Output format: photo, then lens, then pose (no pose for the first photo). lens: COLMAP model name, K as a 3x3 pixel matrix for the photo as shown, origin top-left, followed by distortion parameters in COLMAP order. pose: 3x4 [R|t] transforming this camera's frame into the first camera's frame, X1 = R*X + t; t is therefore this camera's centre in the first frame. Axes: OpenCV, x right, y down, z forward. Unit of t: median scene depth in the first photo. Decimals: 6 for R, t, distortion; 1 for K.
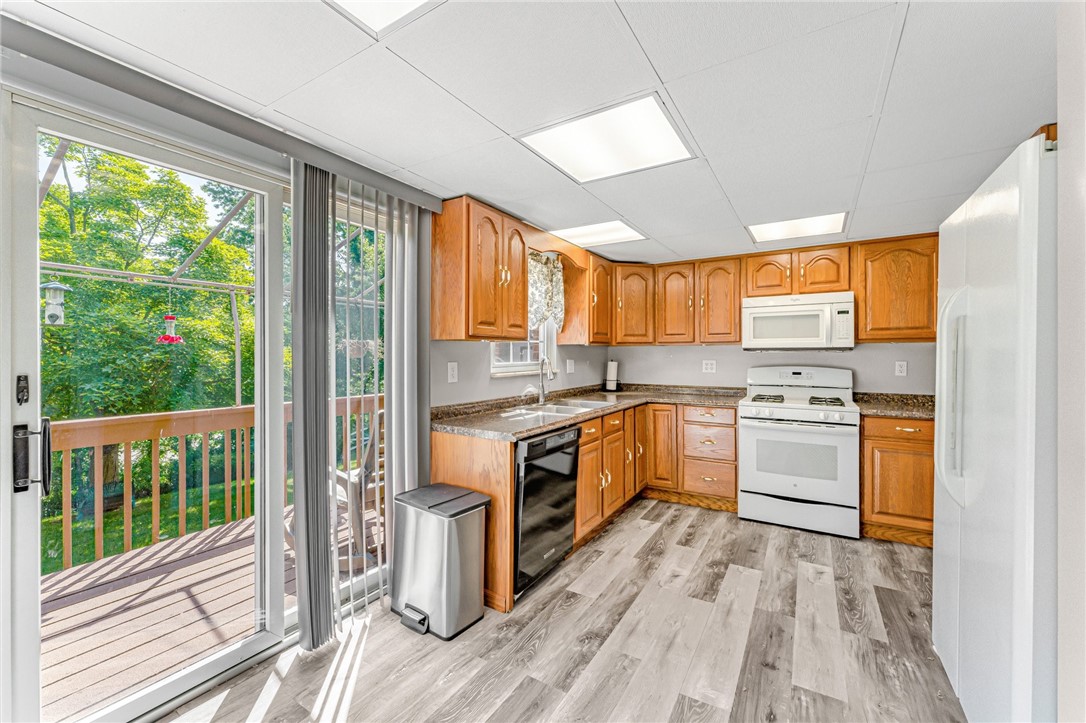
lens RADIAL K [[436.7, 0, 536.2], [0, 436.7, 354.3], [0, 0, 1]] dist [-0.005784, 0.001009]
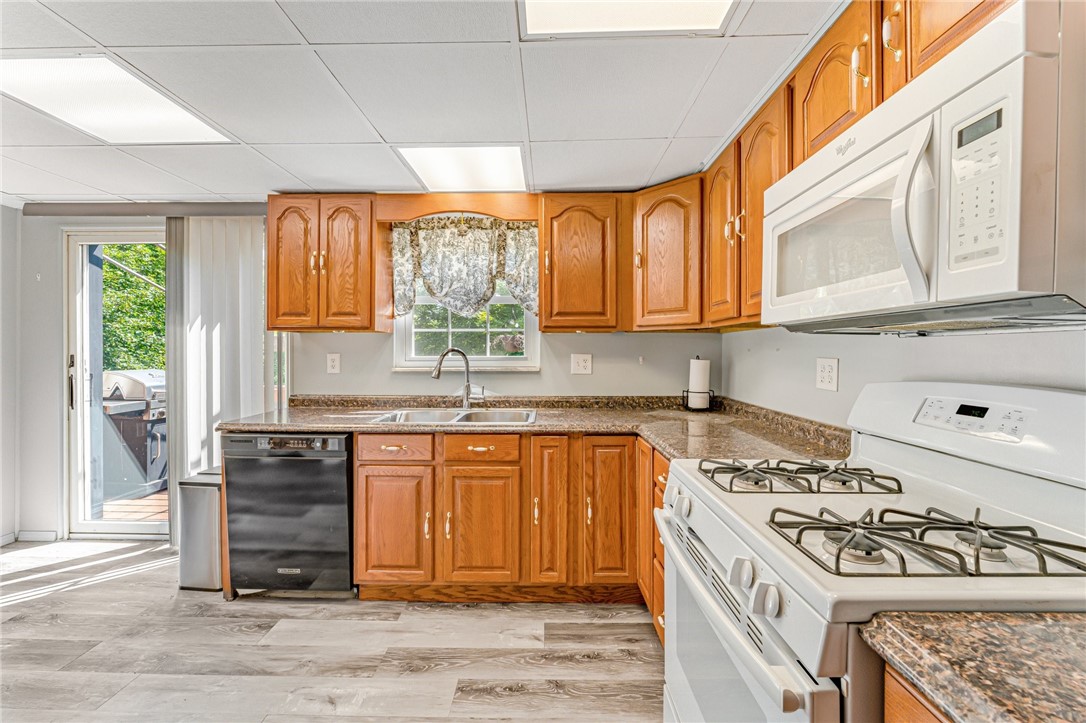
lens RADIAL K [[436.7, 0, 533.2], [0, 436.7, 355.6], [0, 0, 1]] dist [-0.005784, 0.001009]
pose [[0.527374, 0.009429, -0.849581, 0.760635], [-0.004119, 0.999955, 0.008541, 0.009749], [0.849624, -0.001005, 0.527389, 0.705215]]
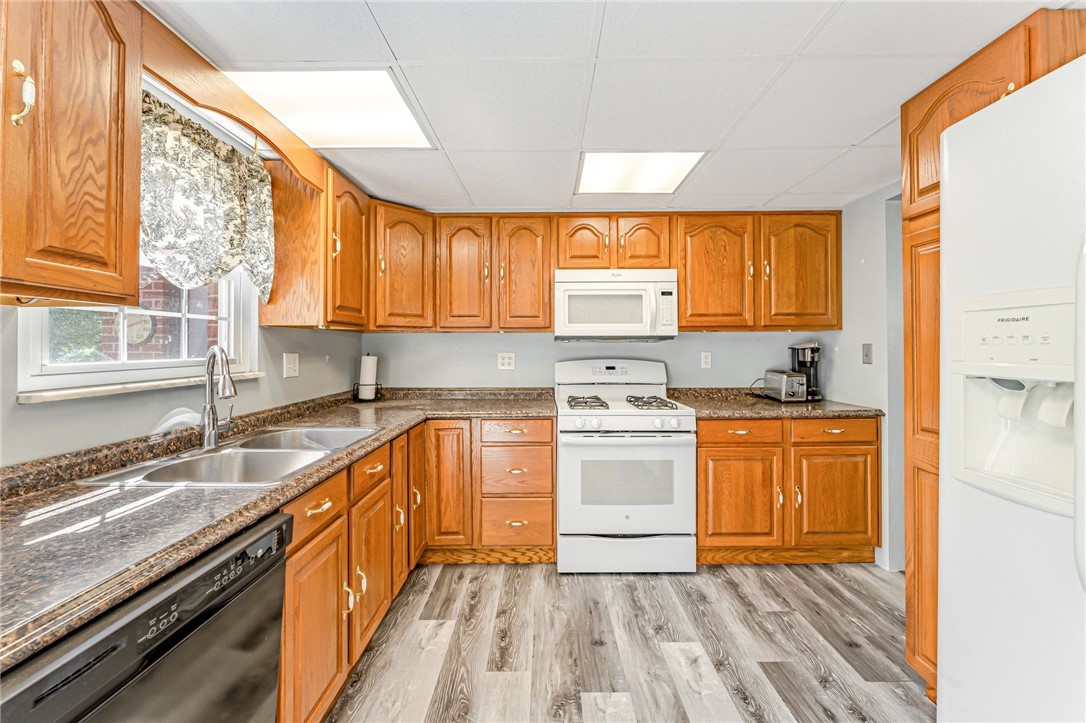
lens RADIAL K [[436.7, 0, 548.4], [0, 436.7, 343.5], [0, 0, 1]] dist [-0.005784, 0.001009]
pose [[0.843896, 0.004078, 0.536491, 0.069445], [0.002045, 0.999939, -0.010818, 0.007159], [-0.536503, 0.010226, 0.843837, 0.417098]]
